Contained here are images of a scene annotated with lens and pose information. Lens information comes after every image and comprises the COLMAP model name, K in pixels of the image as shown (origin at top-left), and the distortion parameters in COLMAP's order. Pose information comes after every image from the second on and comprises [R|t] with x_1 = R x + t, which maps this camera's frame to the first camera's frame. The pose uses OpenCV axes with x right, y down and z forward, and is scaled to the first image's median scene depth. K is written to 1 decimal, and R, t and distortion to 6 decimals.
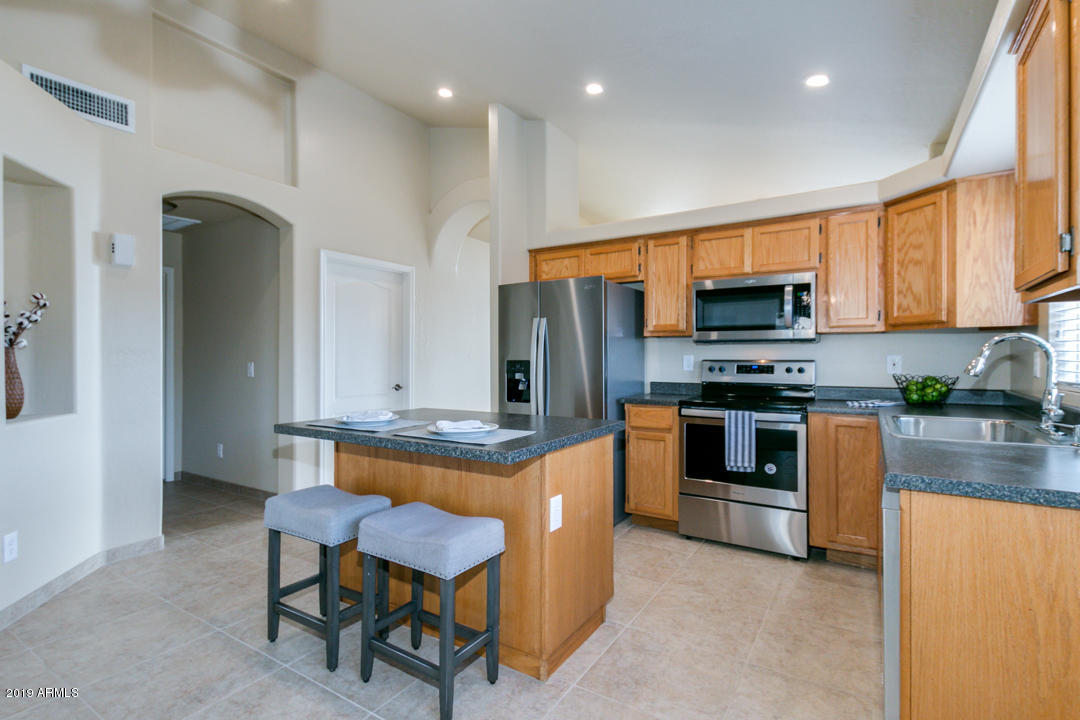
lens RADIAL K [[514.4, 0, 540.0], [0, 514.4, 360.0], [0, 0, 1]] dist [0.001251, 0.000218]
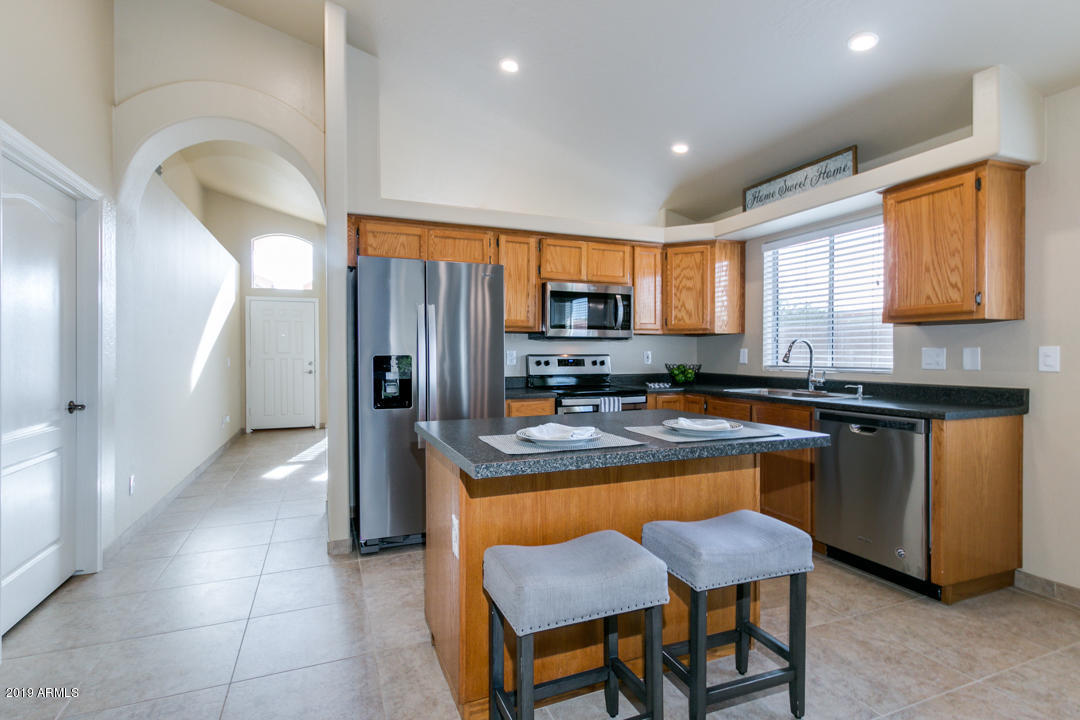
lens RADIAL K [[523.1, 0, 537.2], [0, 523.1, 354.3], [0, 0, 1]] dist [0.001715, 0.000448]
pose [[0.577513, -0.001098, 0.816381, -0.630344], [0.004874, 0.999986, -0.002102, 0.001518], [-0.816367, 0.005193, 0.577510, 0.398599]]
